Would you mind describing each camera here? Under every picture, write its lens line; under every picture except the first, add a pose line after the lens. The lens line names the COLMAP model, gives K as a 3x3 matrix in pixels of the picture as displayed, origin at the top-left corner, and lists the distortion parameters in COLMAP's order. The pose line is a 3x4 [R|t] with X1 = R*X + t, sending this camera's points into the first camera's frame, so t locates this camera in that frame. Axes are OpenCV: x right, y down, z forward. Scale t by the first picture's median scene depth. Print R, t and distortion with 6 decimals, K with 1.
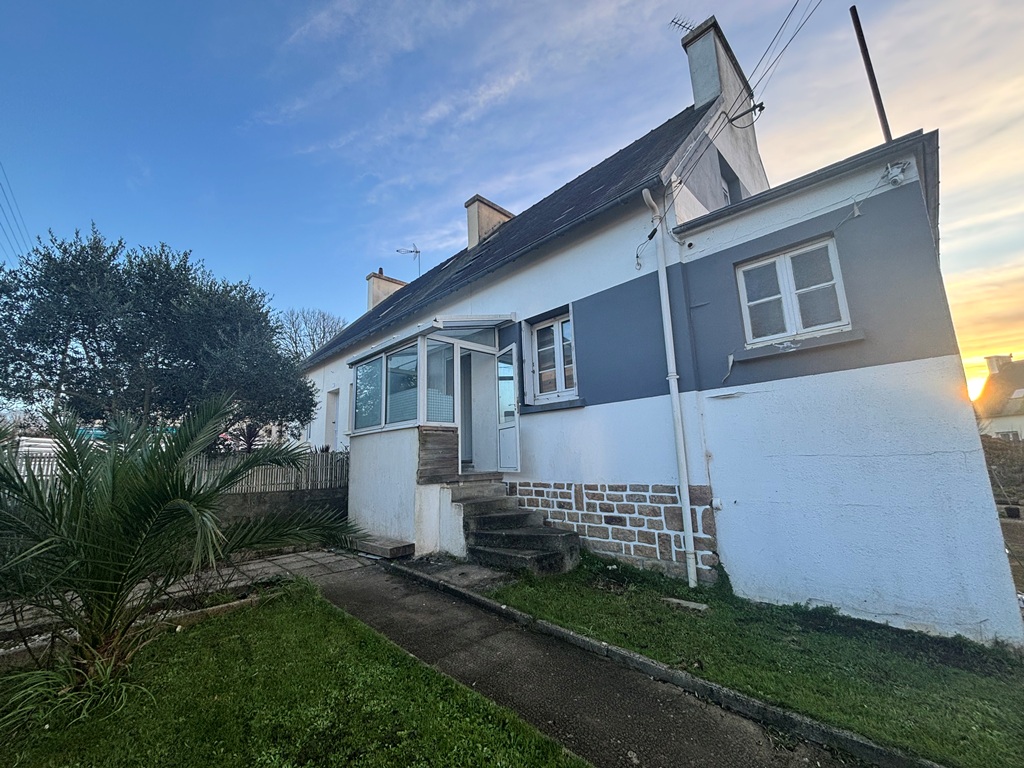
lens RADIAL K [[409.2, 0, 512.0], [0, 409.2, 384.0], [0, 0, 1]] dist [-0.000688, 0.000315]
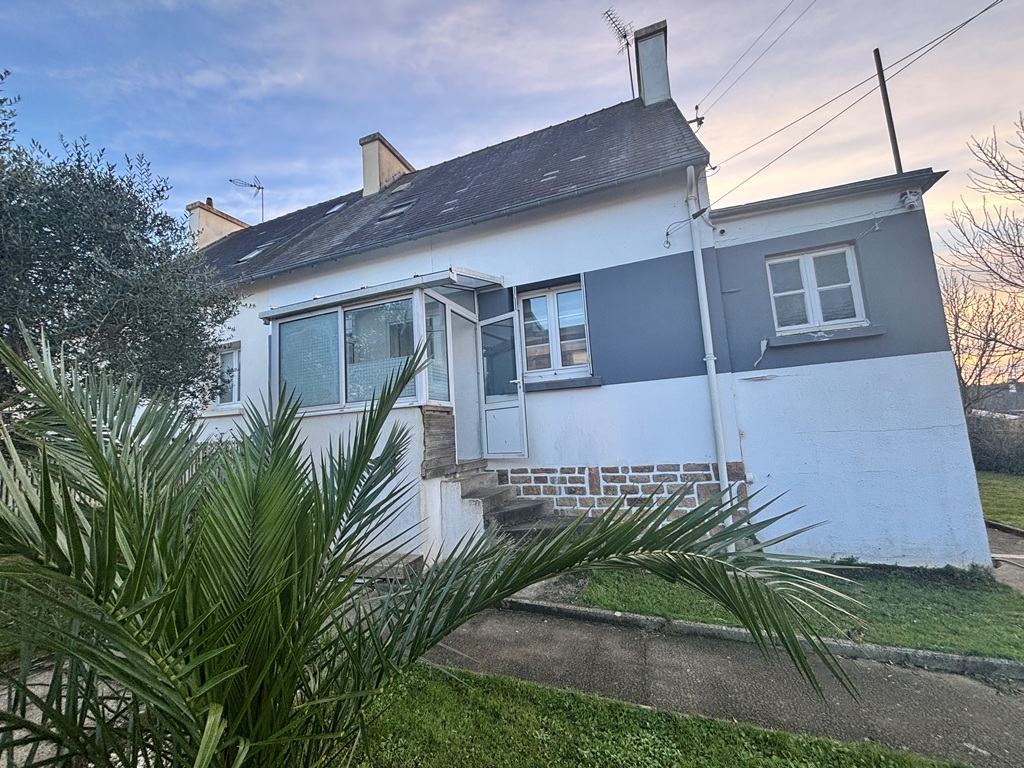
lens RADIAL K [[409.2, 0, 512.0], [0, 409.2, 384.0], [0, 0, 1]] dist [-0.000688, 0.000315]
pose [[0.908256, 0.027547, 0.417506, -0.437320], [-0.045414, 0.998426, 0.032919, 0.032434], [-0.415942, -0.048859, 0.908078, 0.247055]]
